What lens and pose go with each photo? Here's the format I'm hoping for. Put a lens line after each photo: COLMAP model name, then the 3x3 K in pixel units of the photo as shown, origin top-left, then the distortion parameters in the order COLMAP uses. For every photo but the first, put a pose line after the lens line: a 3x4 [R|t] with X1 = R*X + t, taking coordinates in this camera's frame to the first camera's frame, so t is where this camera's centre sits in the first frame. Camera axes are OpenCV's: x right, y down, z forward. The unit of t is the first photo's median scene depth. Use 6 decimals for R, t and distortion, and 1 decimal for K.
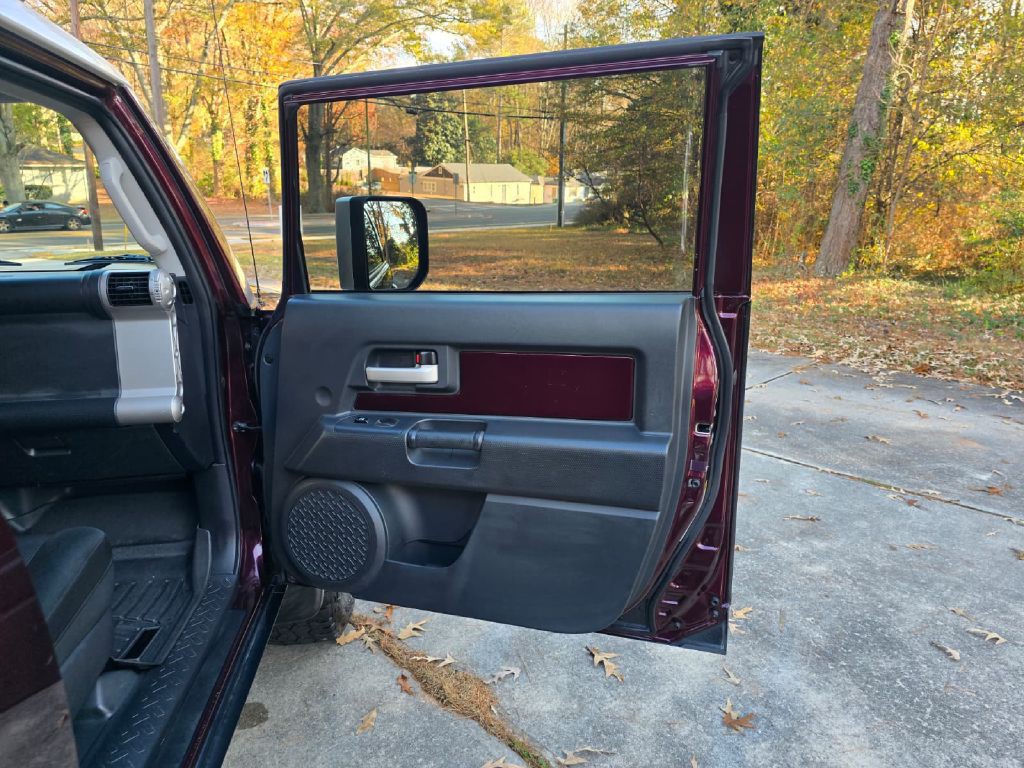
lens RADIAL K [[688.0, 0, 513.5], [0, 688.0, 386.5], [0, 0, 1]] dist [0.065704, -0.063428]
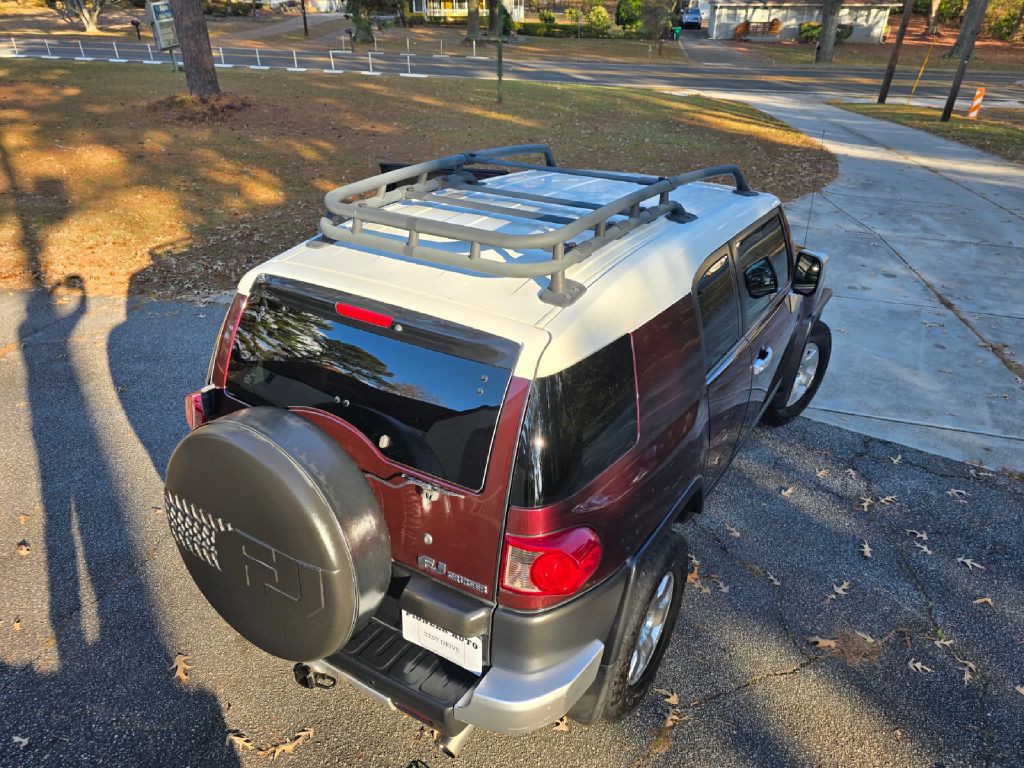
lens RADIAL K [[688.0, 0, 513.5], [0, 688.0, 386.5], [0, 0, 1]] dist [0.065704, -0.063428]
pose [[0.576681, 0.405228, -0.709387, 0.038907], [-0.243332, 0.914102, 0.324357, 0.004171], [0.779890, -0.014434, 0.625750, -0.117041]]
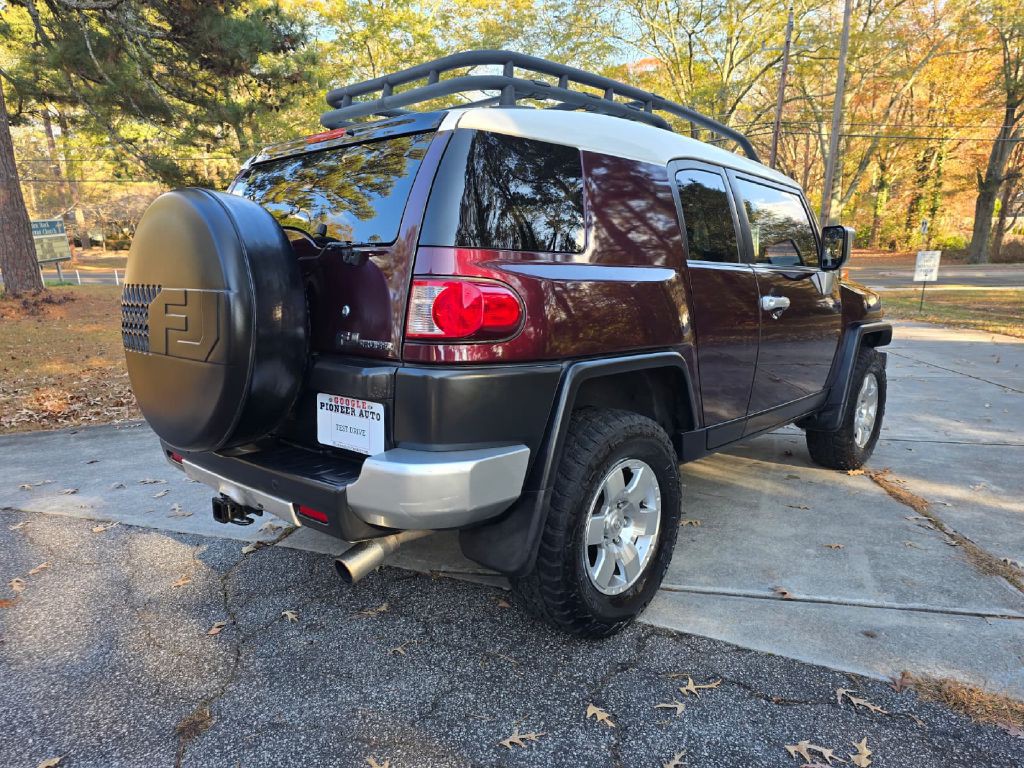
lens RADIAL K [[684.5, 0, 520.8], [0, 684.5, 391.3], [0, 0, 1]] dist [0.075323, -0.073679]
pose [[0.659412, 0.150841, -0.736494, 0.027365], [-0.198341, 0.979861, 0.023103, 0.016135], [0.725146, 0.130843, 0.676050, -0.049396]]
